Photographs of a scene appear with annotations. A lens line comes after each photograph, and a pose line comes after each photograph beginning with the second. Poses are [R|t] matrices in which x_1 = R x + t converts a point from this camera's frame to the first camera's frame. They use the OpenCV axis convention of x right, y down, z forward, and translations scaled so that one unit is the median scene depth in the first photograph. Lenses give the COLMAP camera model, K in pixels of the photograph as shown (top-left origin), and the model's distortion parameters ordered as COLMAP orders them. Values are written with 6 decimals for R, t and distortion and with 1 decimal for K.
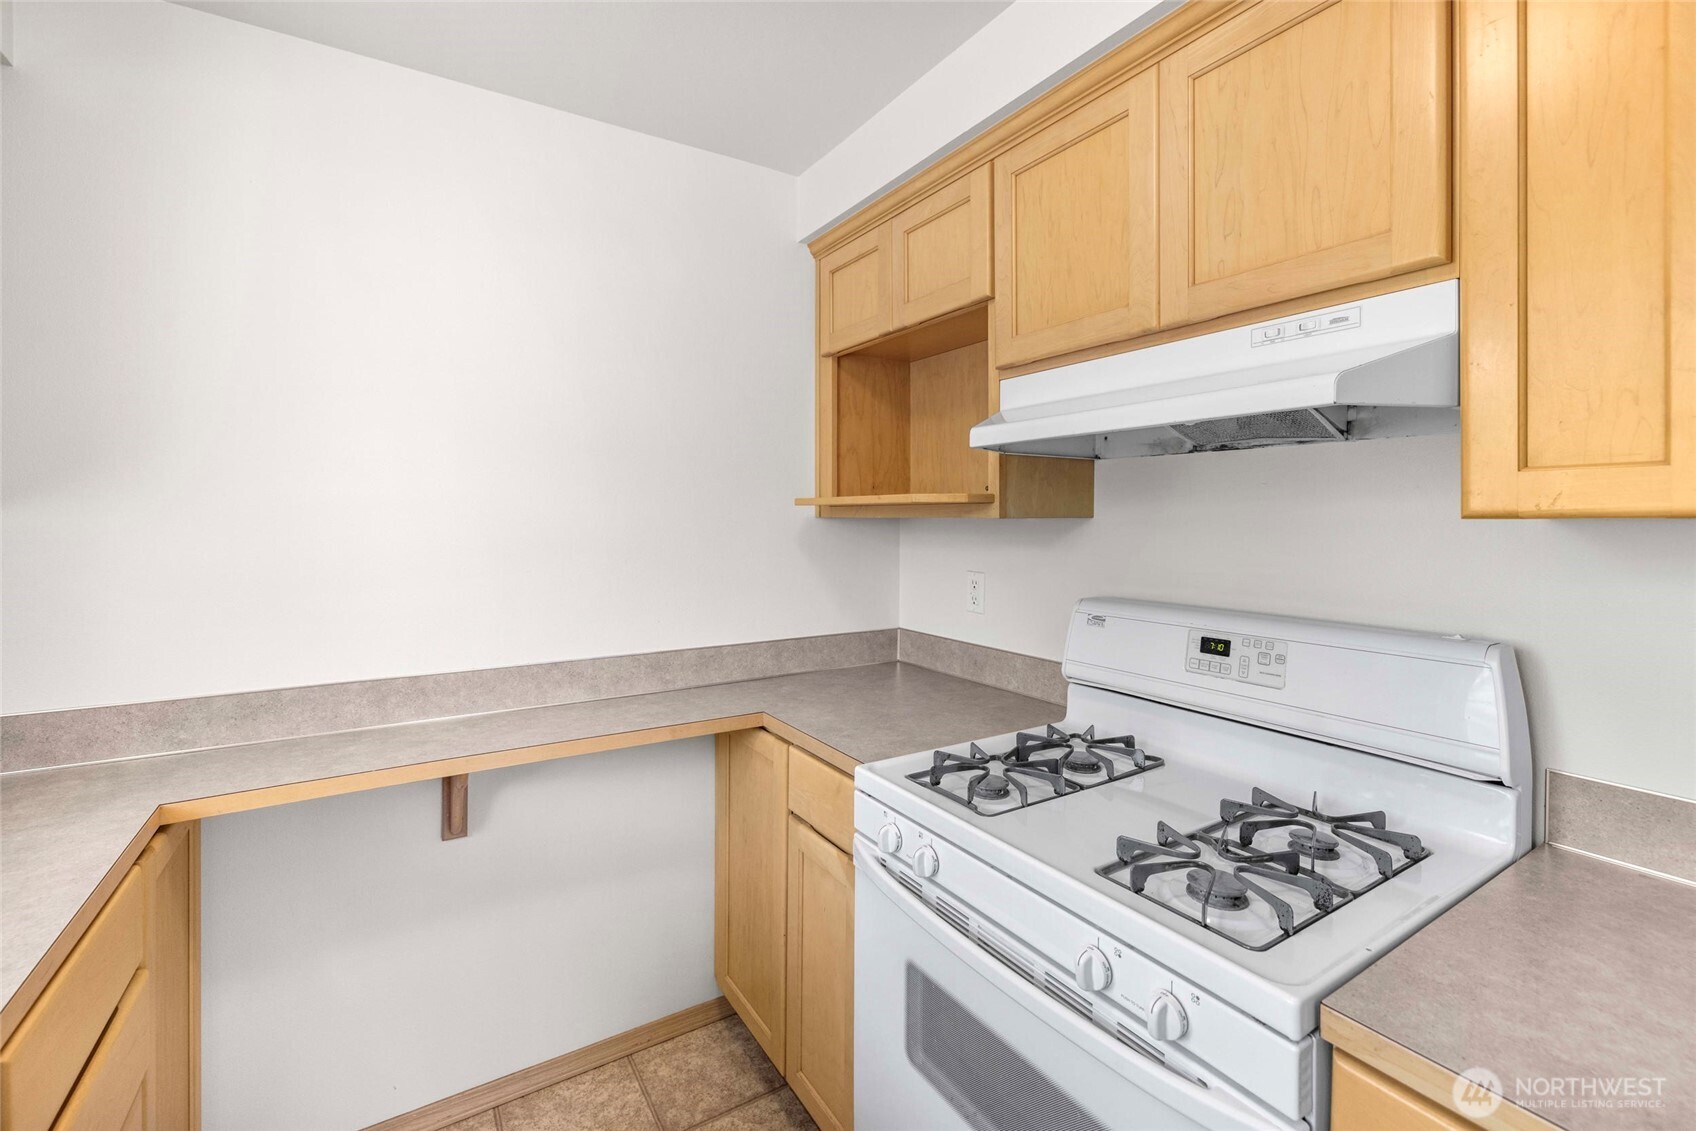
lens RADIAL K [[720.5, 0, 832.9], [0, 720.5, 520.1], [0, 0, 1]] dist [-0.000844, 0.000154]
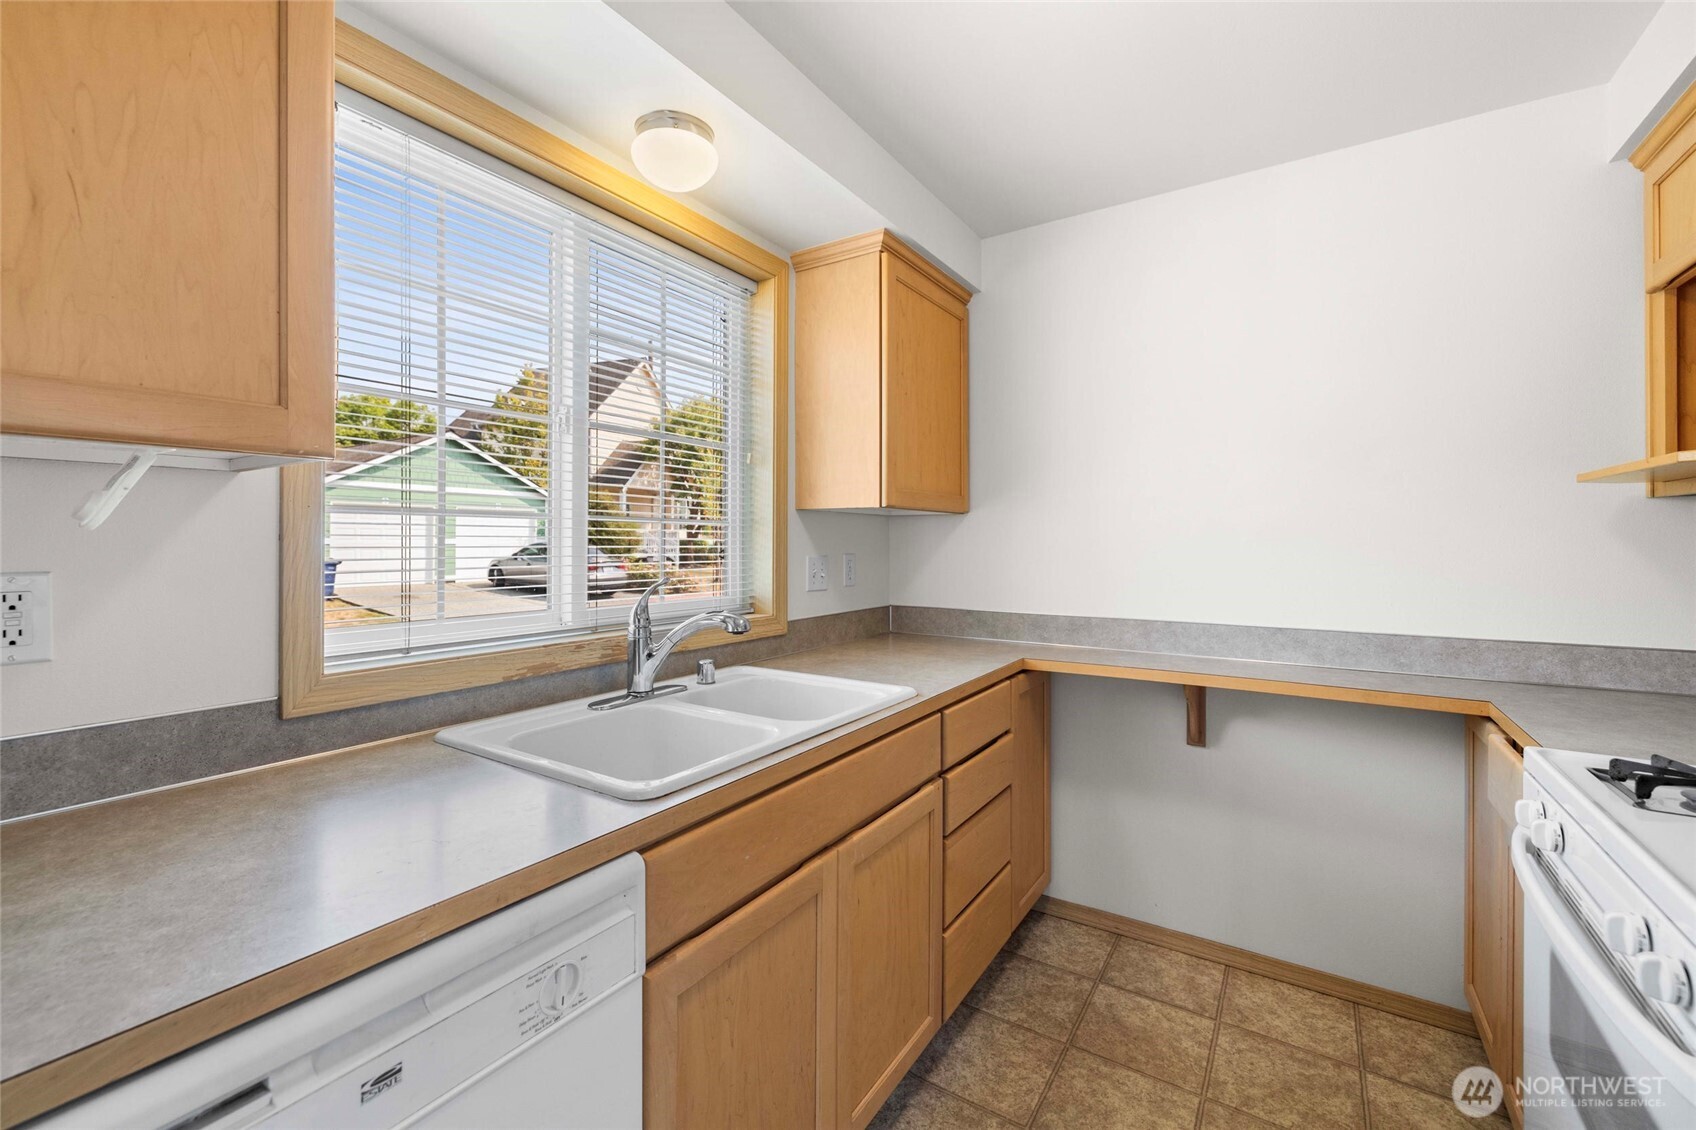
lens RADIAL K [[720.5, 0, 837.6], [0, 720.5, 548.0], [0, 0, 1]] dist [-0.000844, 0.000154]
pose [[0.424337, 0.008236, -0.905467, 0.372083], [0.000553, 0.999956, 0.009355, 0.051769], [0.905504, -0.004471, 0.424314, -0.164238]]
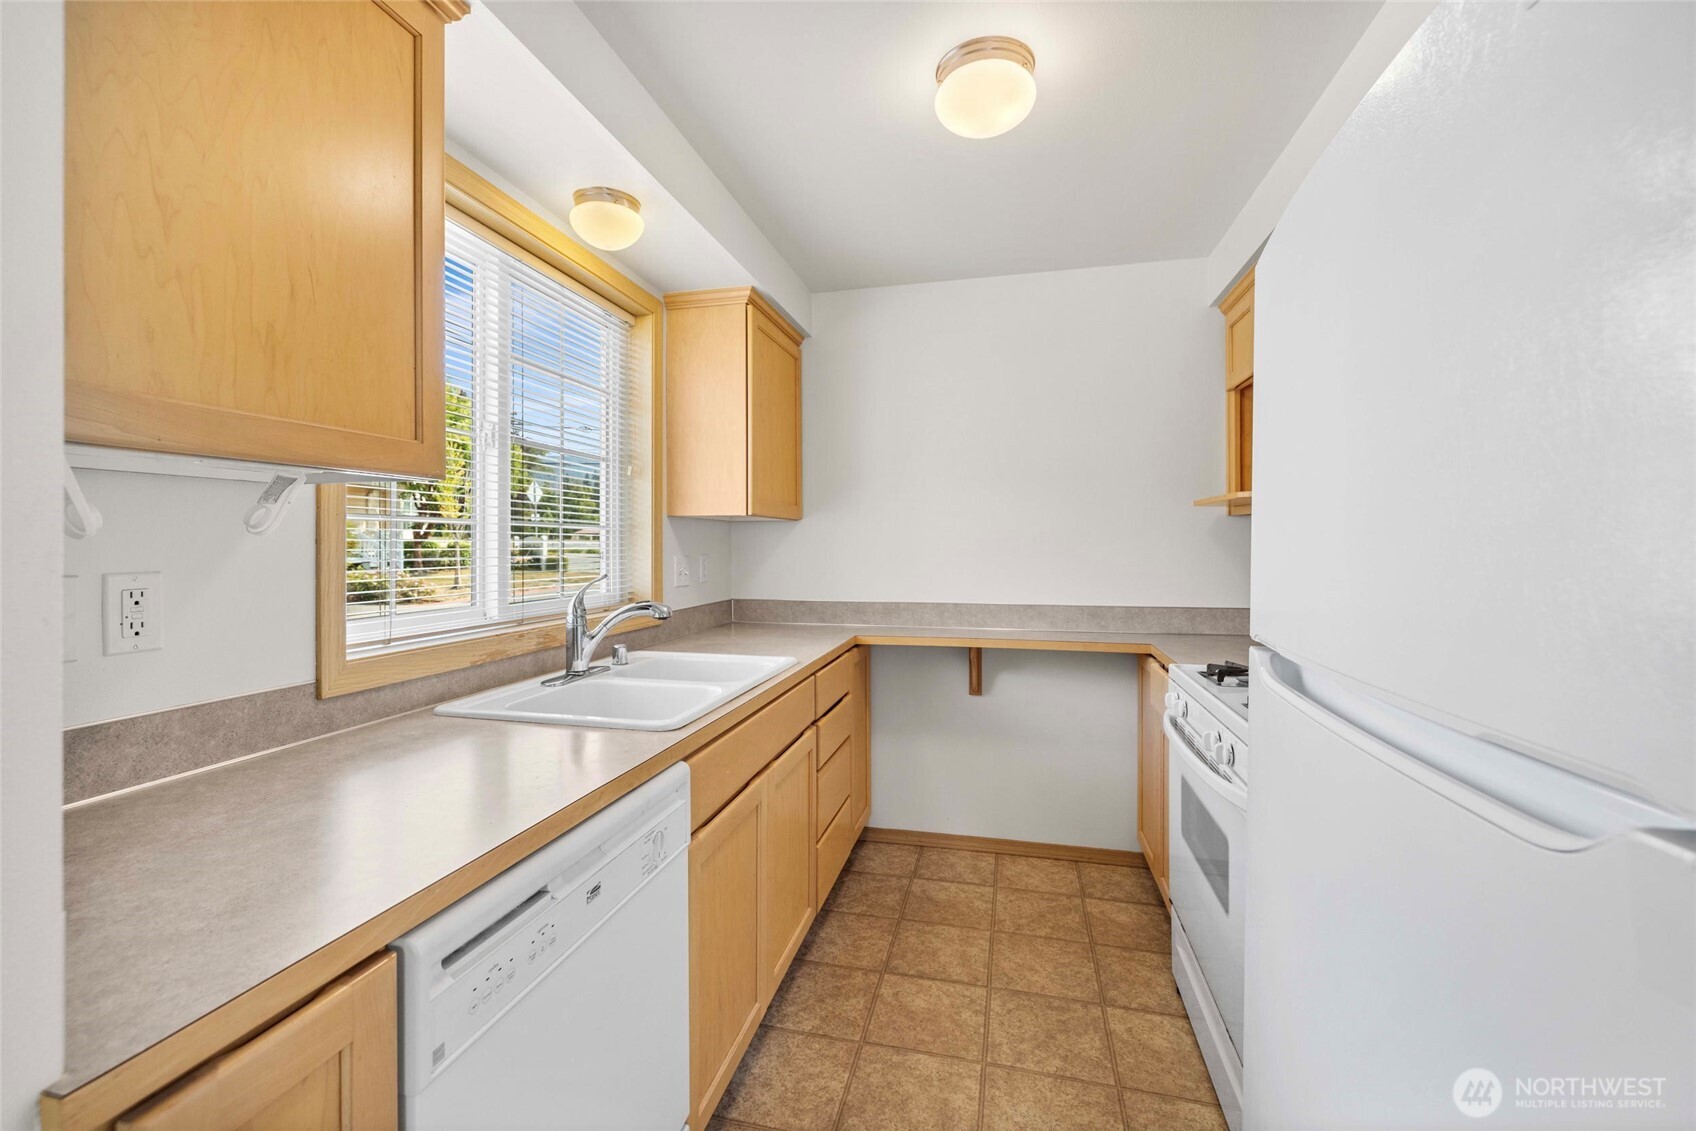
lens RADIAL K [[720.5, 0, 850.0], [0, 720.5, 553.6], [0, 0, 1]] dist [-0.000844, 0.000154]
pose [[0.709068, 0.008868, -0.705085, 0.482303], [0.002513, 0.999883, 0.015103, 0.050834], [0.705136, -0.012480, 0.708962, -0.464718]]
